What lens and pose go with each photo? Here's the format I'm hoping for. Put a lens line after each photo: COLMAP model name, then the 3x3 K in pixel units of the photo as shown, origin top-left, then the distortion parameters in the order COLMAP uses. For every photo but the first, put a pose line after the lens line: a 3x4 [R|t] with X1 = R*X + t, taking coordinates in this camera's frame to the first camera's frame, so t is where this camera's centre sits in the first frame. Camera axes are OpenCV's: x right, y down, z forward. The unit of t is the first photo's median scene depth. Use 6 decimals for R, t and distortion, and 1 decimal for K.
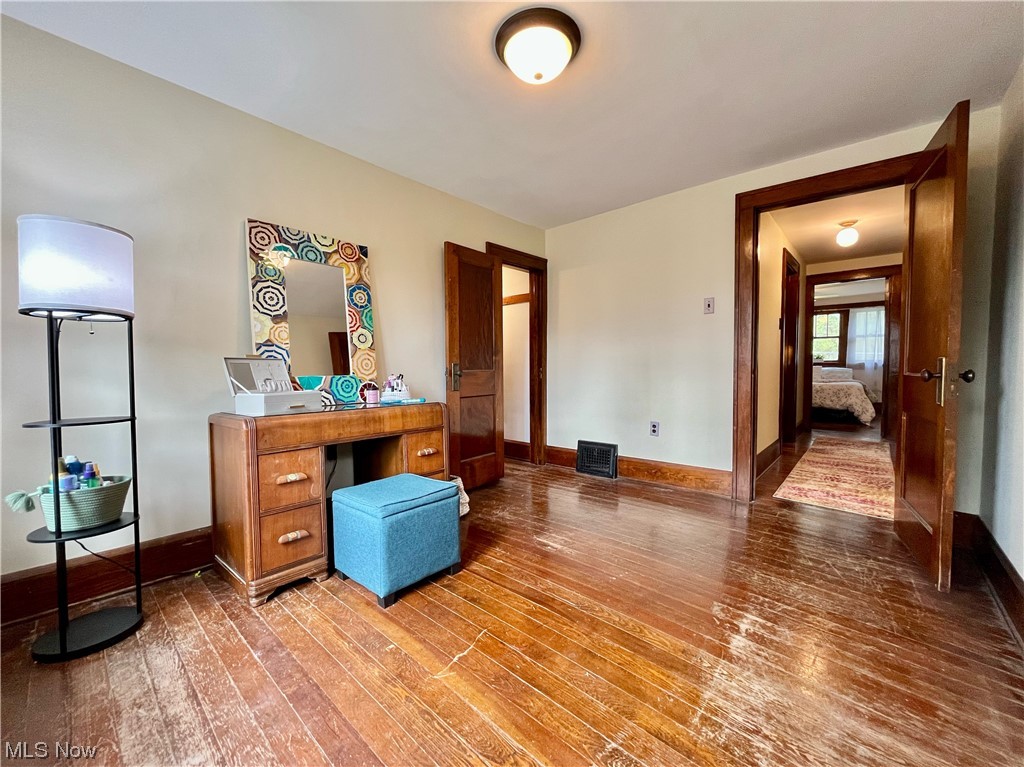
lens RADIAL K [[411.5, 0, 498.7], [0, 411.5, 375.8], [0, 0, 1]] dist [-0.003878, 0.000167]
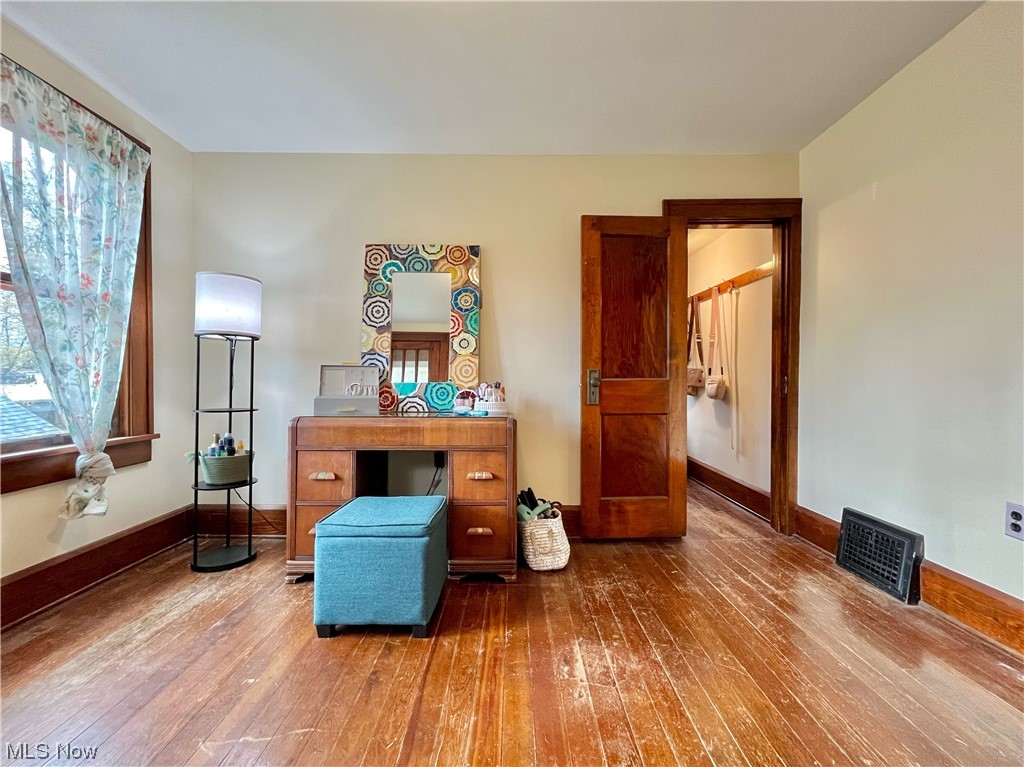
lens RADIAL K [[411.5, 0, 513.0], [0, 411.5, 379.5], [0, 0, 1]] dist [-0.003878, 0.000167]
pose [[0.679779, 0.007731, -0.733377, 0.465847], [-0.019354, 0.999785, -0.007400, -0.003905], [0.733162, 0.019224, 0.679782, 0.473843]]
